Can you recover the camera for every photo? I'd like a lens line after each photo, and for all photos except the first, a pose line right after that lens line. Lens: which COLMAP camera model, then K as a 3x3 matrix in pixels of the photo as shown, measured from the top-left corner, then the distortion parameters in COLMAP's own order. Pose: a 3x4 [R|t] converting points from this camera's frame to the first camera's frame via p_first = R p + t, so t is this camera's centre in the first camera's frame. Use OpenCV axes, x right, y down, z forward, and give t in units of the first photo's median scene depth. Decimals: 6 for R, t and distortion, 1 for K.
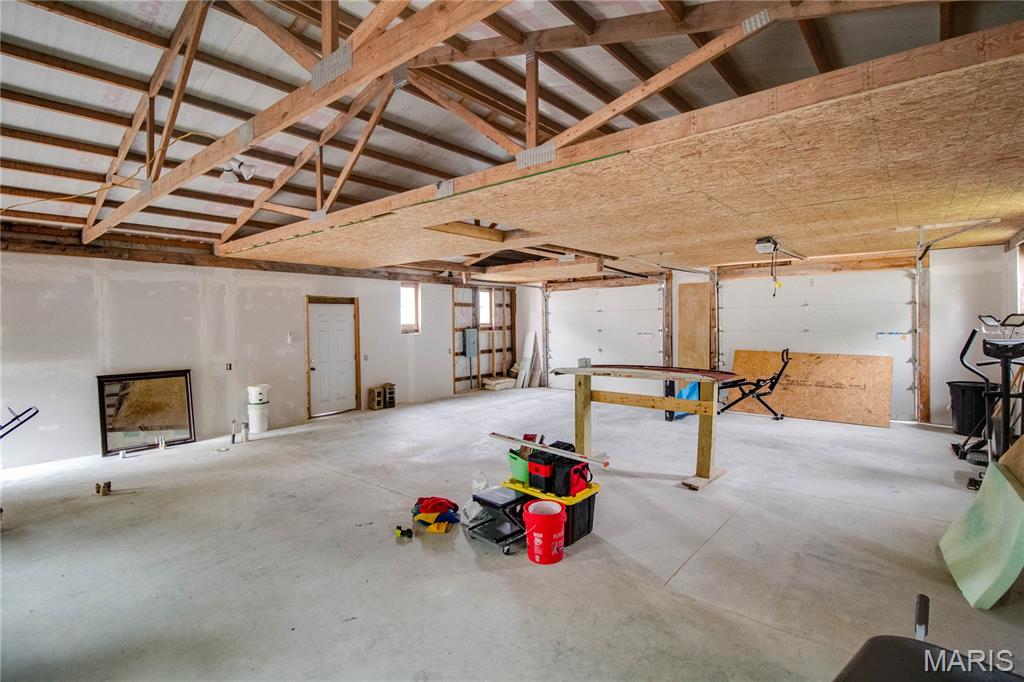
lens RADIAL K [[485.9, 0, 516.8], [0, 485.9, 328.3], [0, 0, 1]] dist [-0.000709, -0.012042]
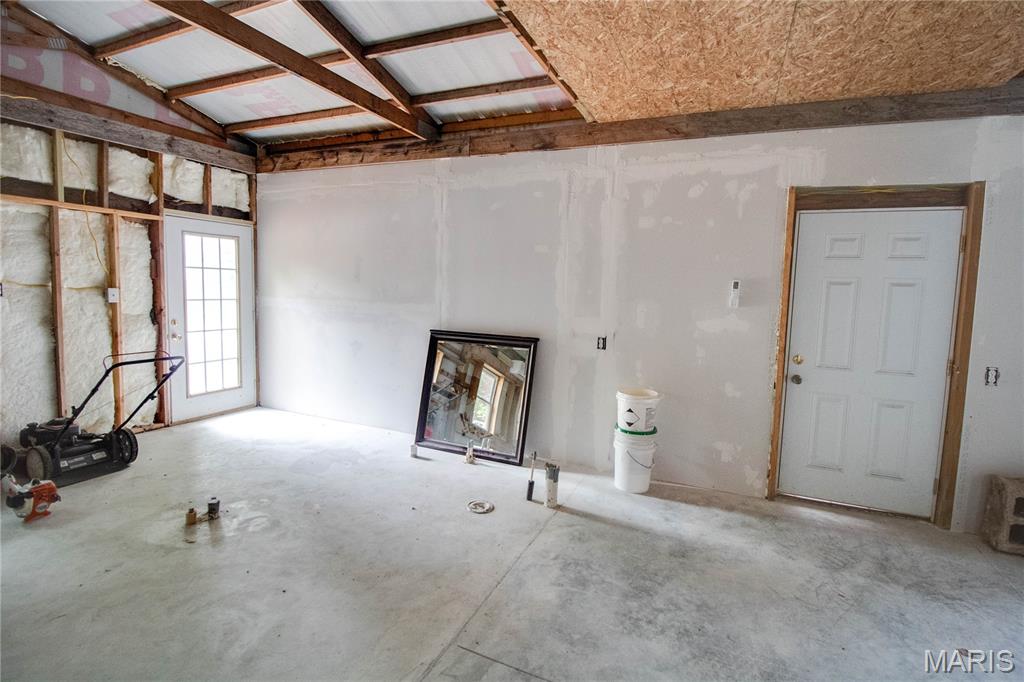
lens RADIAL K [[485.9, 0, 516.8], [0, 485.9, 328.3], [0, 0, 1]] dist [-0.000709, -0.012042]
pose [[0.277337, 0.104088, -0.955118, -0.127116], [-0.049215, 0.994348, 0.094073, 0.019336], [0.959511, 0.020916, 0.280892, 0.755121]]
